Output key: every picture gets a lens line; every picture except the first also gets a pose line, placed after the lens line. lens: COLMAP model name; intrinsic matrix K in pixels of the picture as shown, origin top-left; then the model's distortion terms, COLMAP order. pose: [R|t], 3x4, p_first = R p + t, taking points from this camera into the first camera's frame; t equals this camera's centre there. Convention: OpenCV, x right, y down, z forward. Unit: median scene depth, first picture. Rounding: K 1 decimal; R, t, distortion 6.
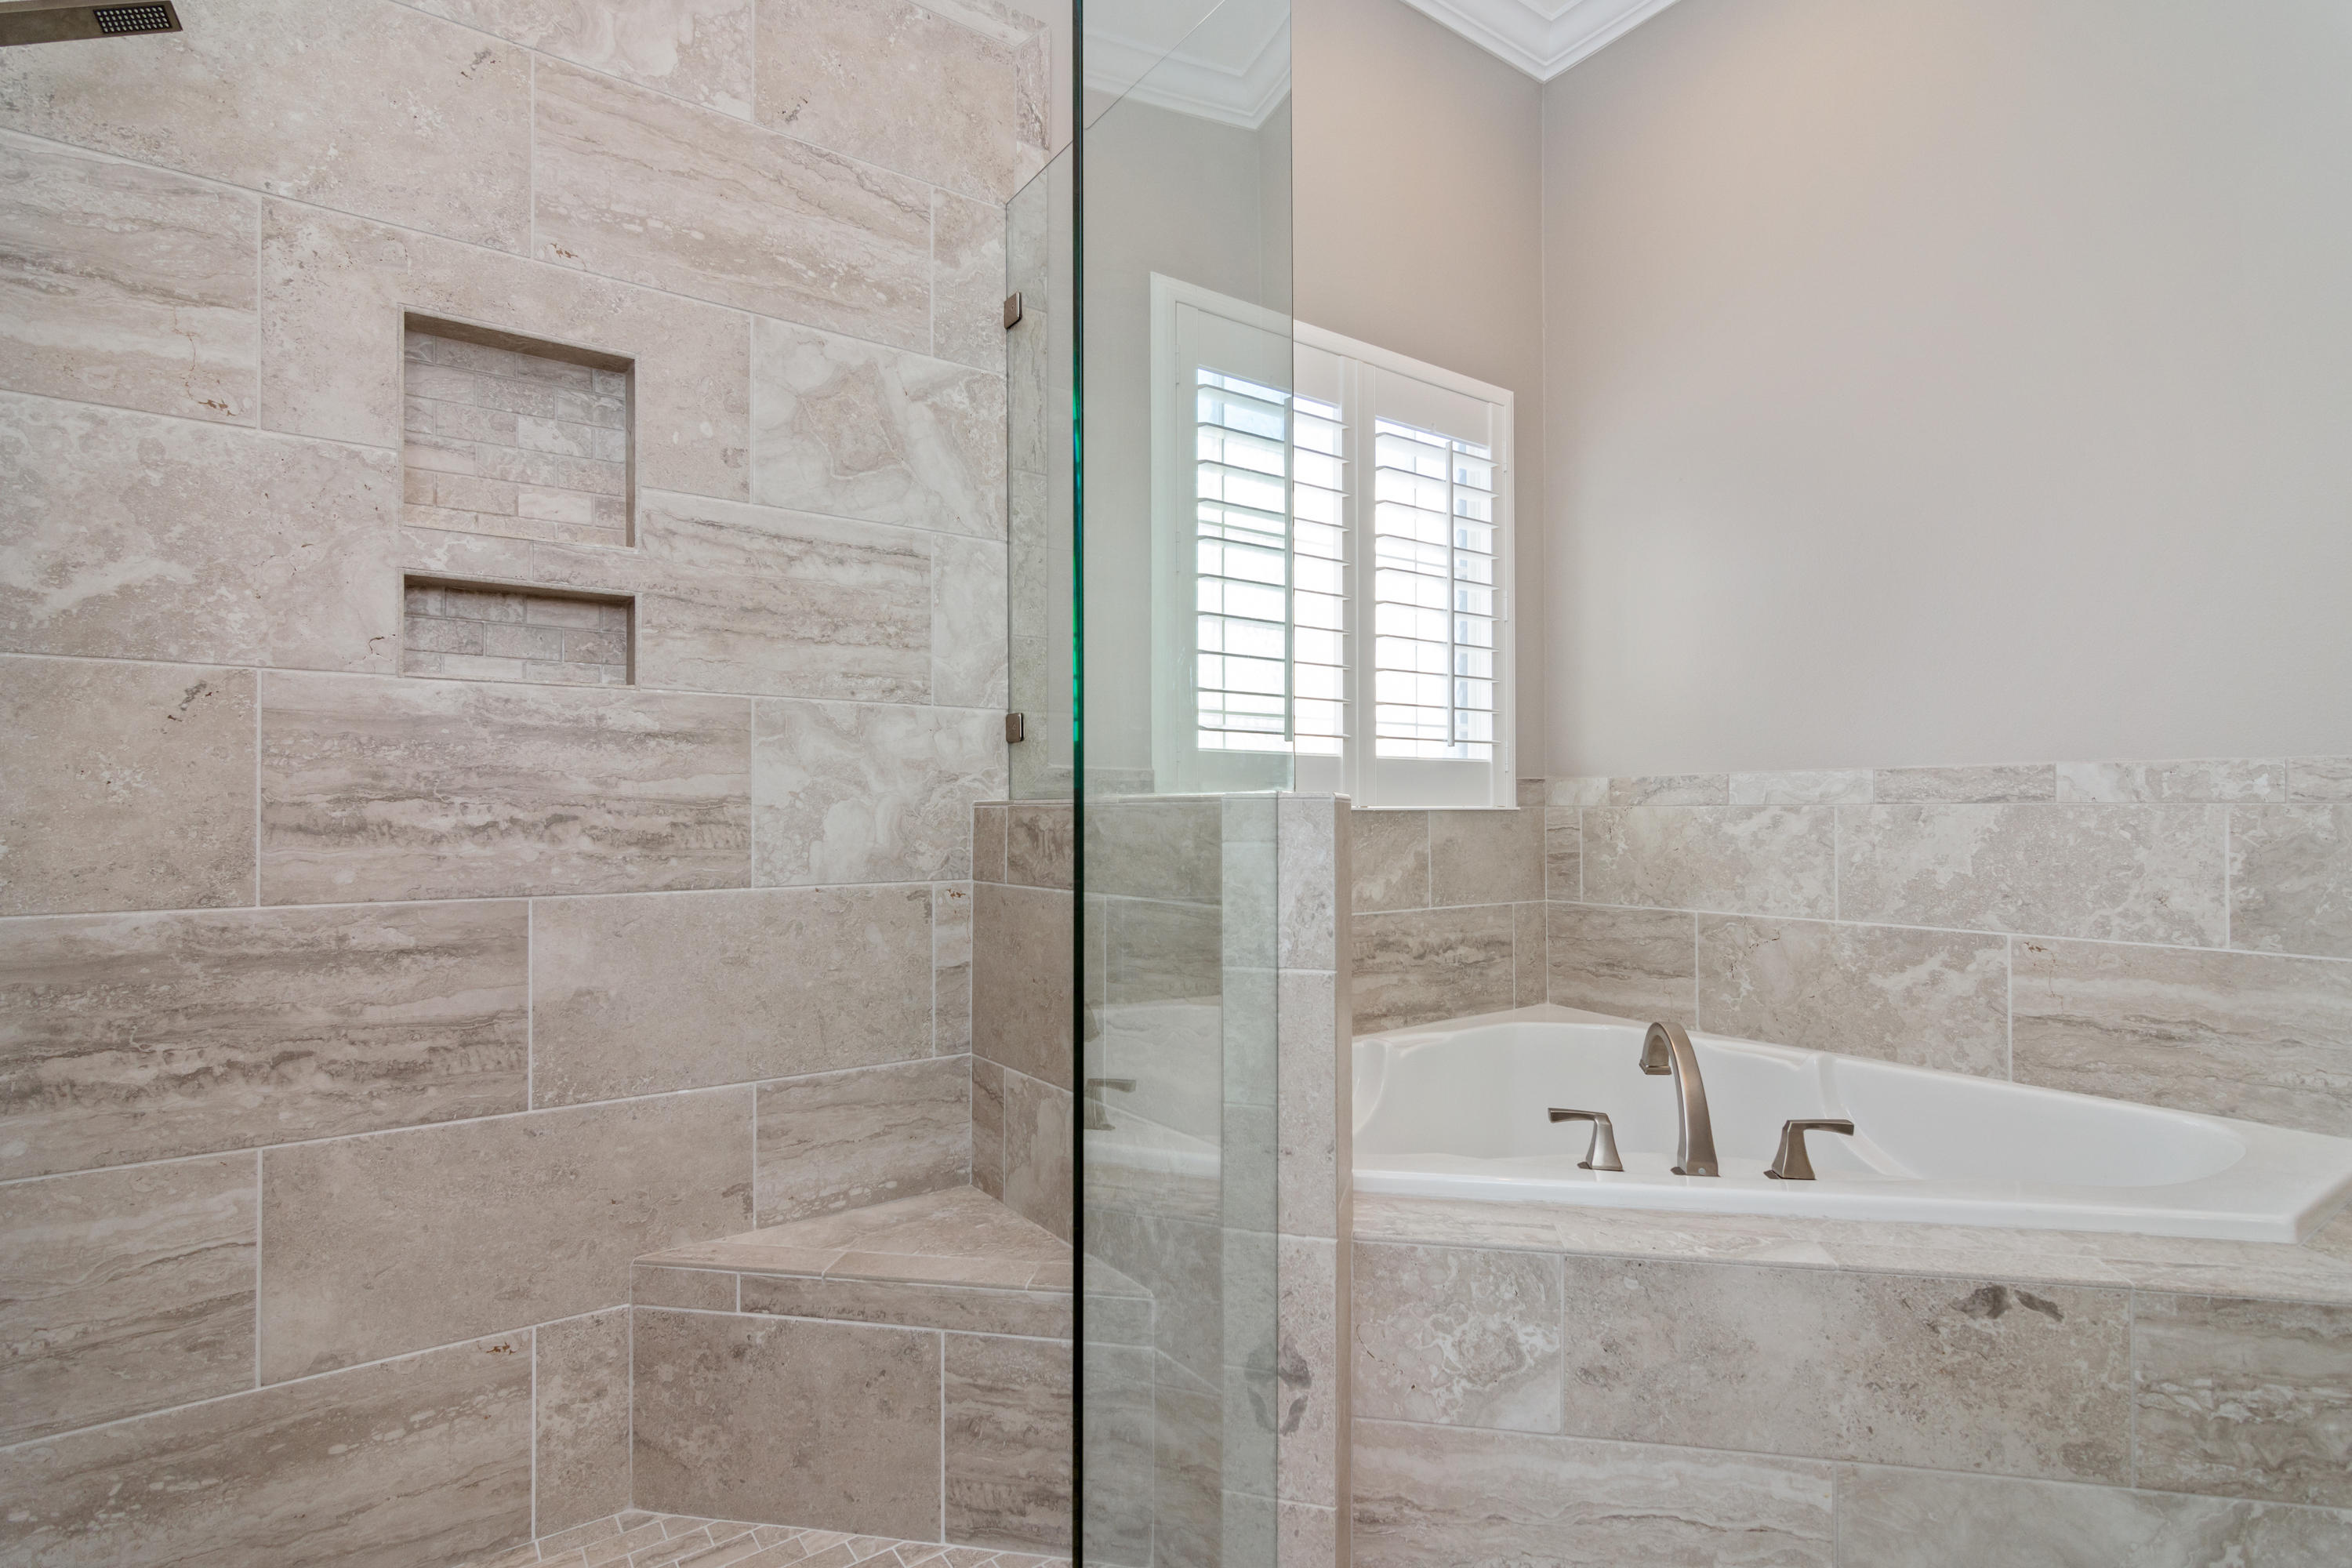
lens RADIAL K [[1118.9, 0, 1213.4], [0, 1118.9, 825.7], [0, 0, 1]] dist [-0.007101, 0.004527]
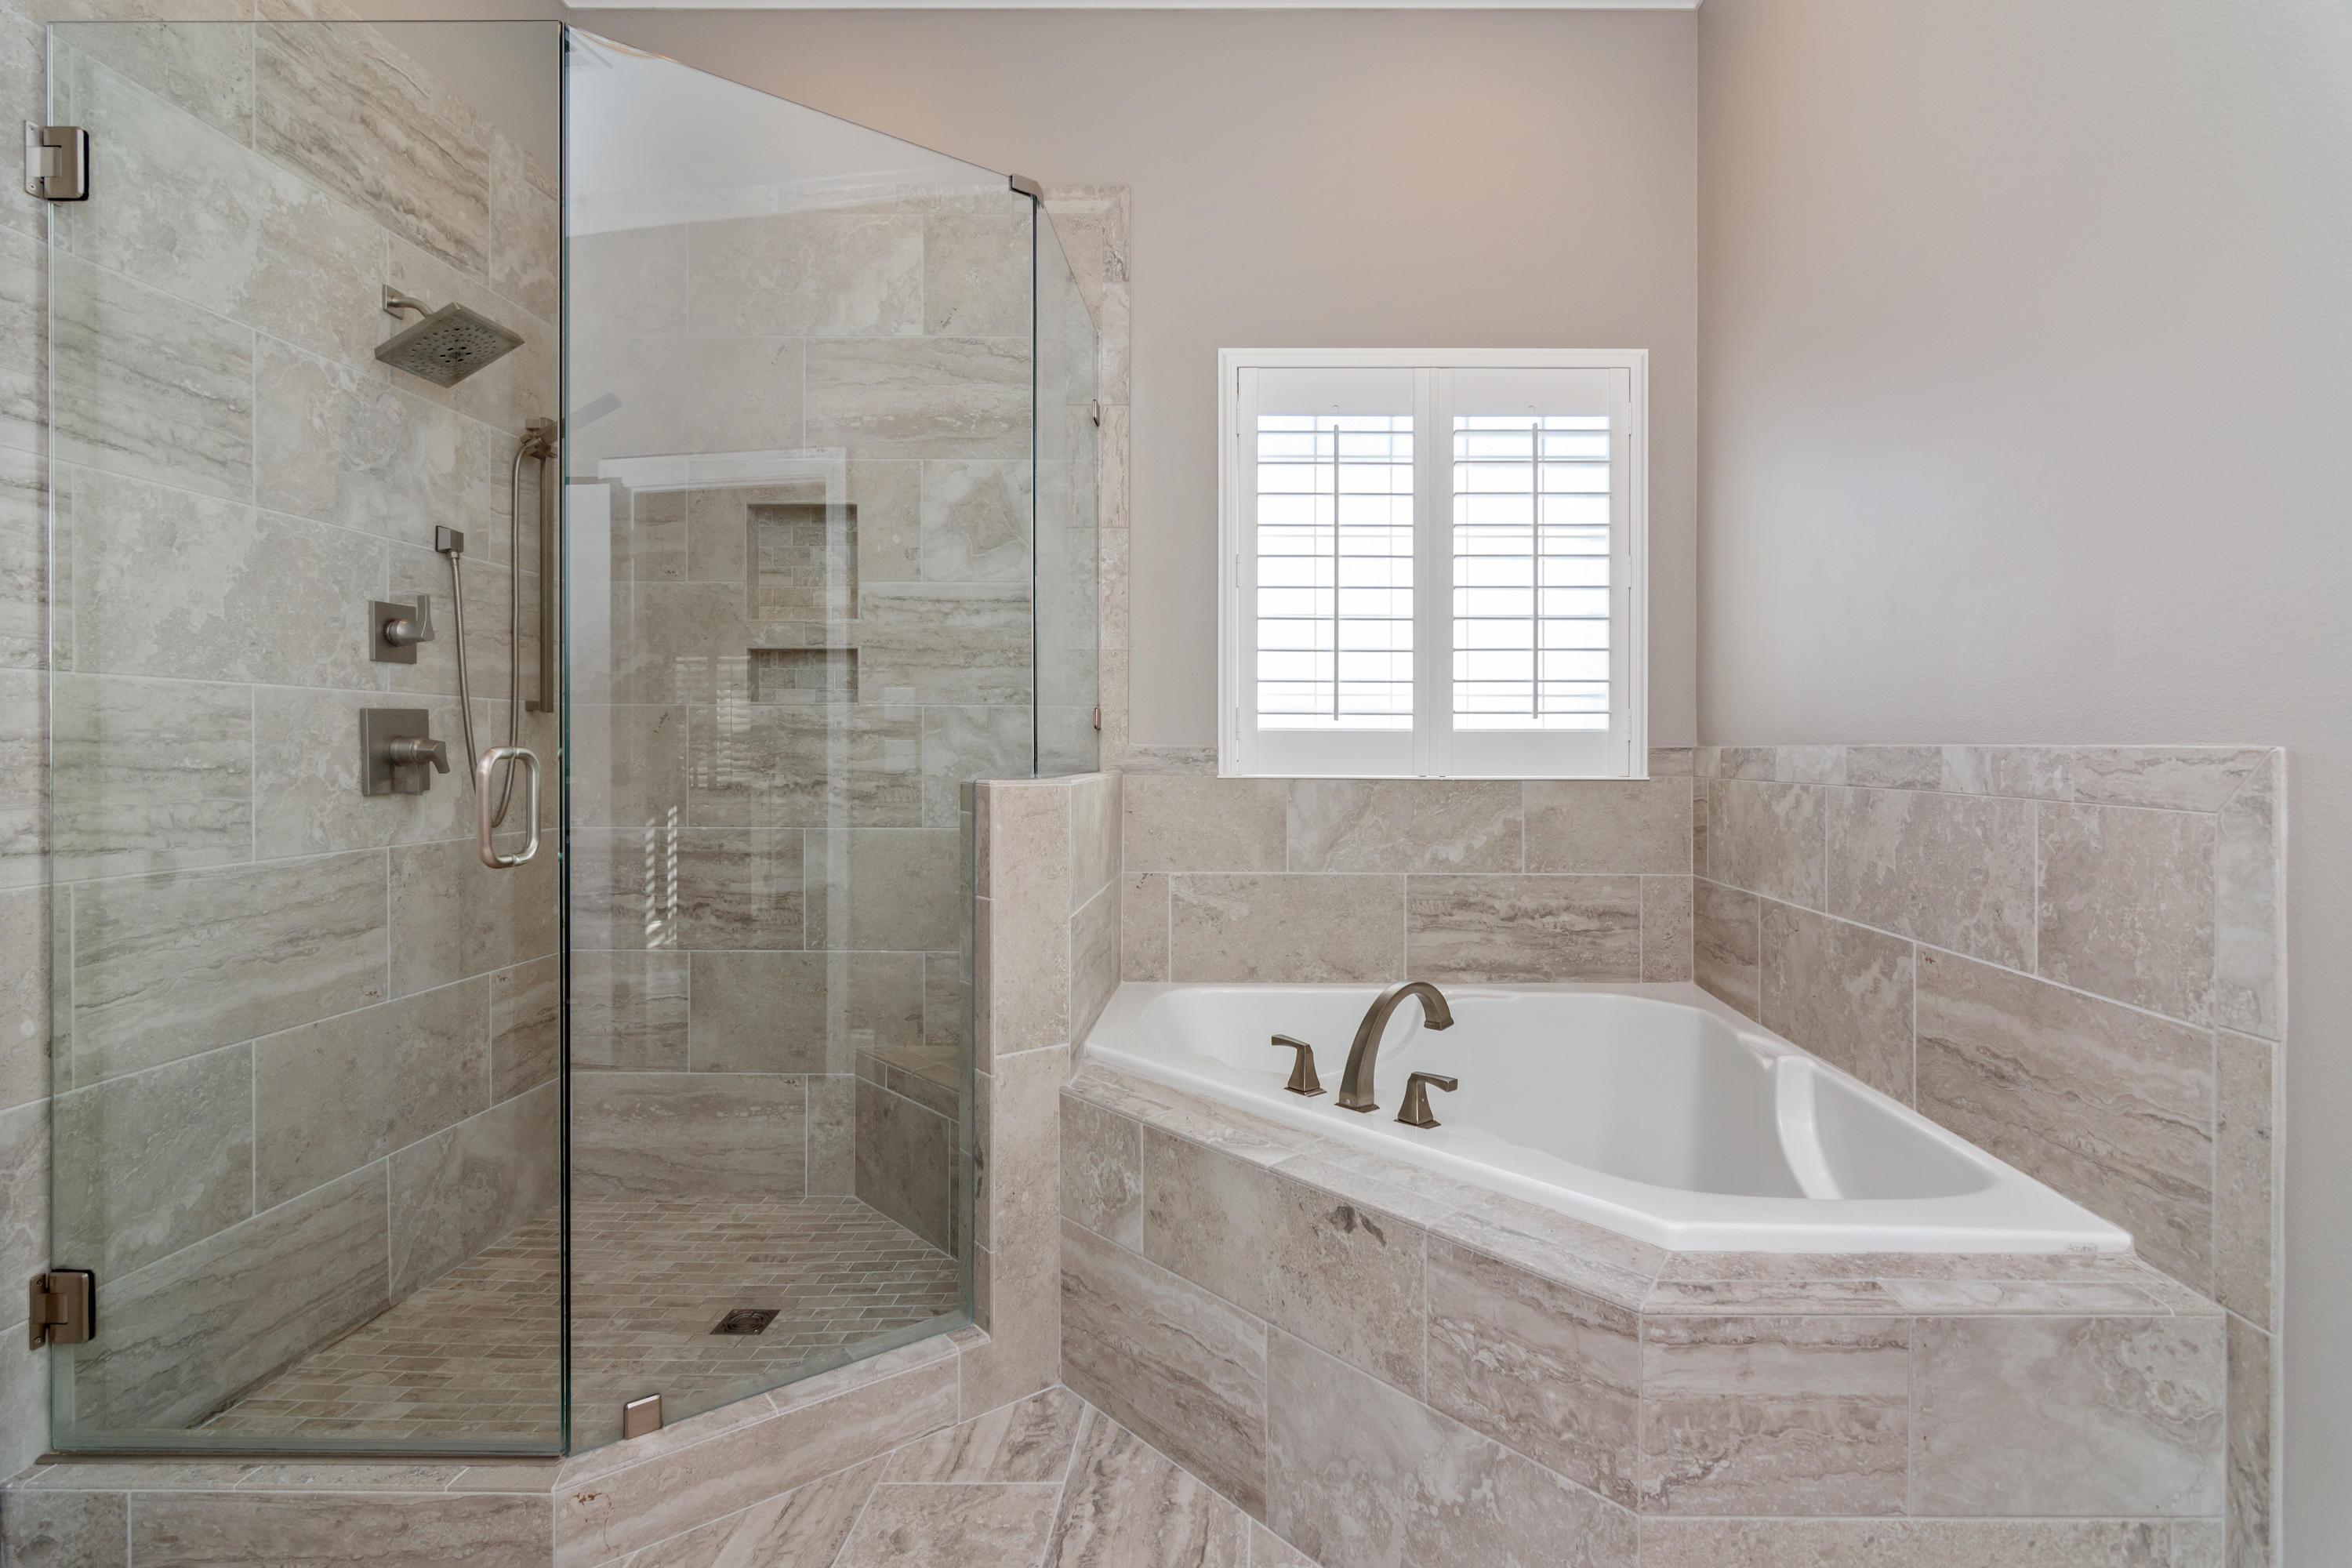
lens RADIAL K [[1084.6, 0, 1146.5], [0, 1084.6, 791.3], [0, 0, 1]] dist [-0.002974, 0.000952]
pose [[0.801460, 0.021485, -0.597663, 0.758914], [-0.009766, 0.999691, 0.022842, -0.033646], [0.597969, -0.012470, 0.801422, -0.030729]]
